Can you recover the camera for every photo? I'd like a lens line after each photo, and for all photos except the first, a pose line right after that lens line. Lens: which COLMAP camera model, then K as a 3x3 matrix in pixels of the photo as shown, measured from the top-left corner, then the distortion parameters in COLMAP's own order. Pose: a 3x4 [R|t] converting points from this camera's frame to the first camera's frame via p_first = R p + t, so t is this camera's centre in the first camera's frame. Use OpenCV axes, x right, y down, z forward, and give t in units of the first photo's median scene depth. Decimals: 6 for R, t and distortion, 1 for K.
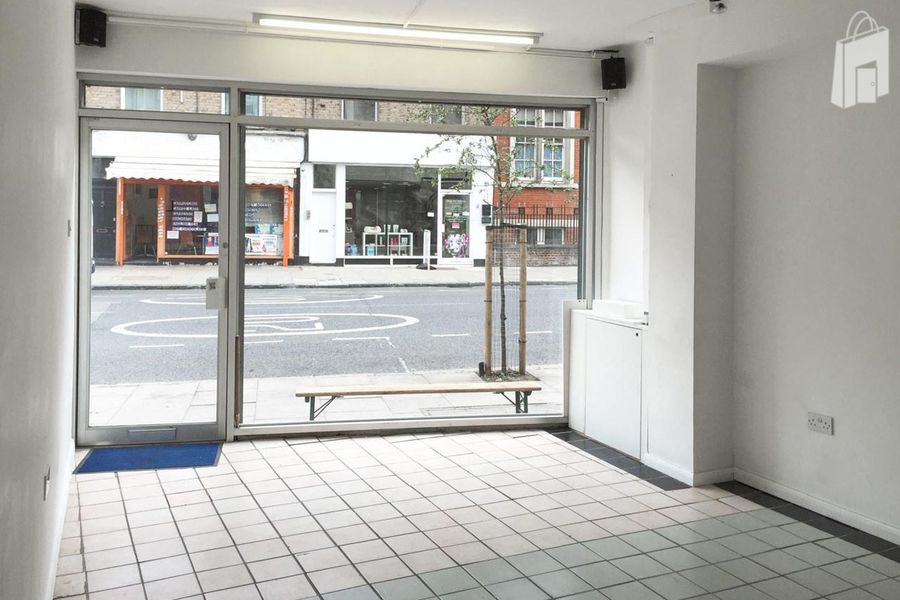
lens RADIAL K [[761.2, 0, 450.0], [0, 761.2, 221.1], [0, 0, 1]] dist [-0.001734, -0.003962]
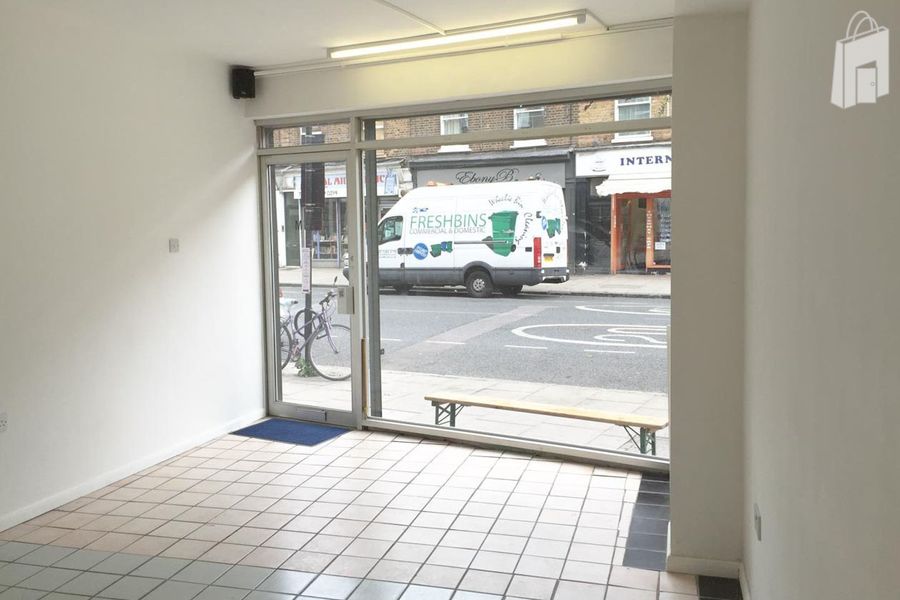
lens RADIAL K [[737.4, 0, 450.2], [0, 737.4, 290.0], [0, 0, 1]] dist [0.007152, -0.004021]
pose [[0.774442, 0.027846, -0.632032, 0.480838], [0.021843, 0.997258, 0.070701, 0.002889], [0.632267, -0.068559, 0.771711, 0.226634]]
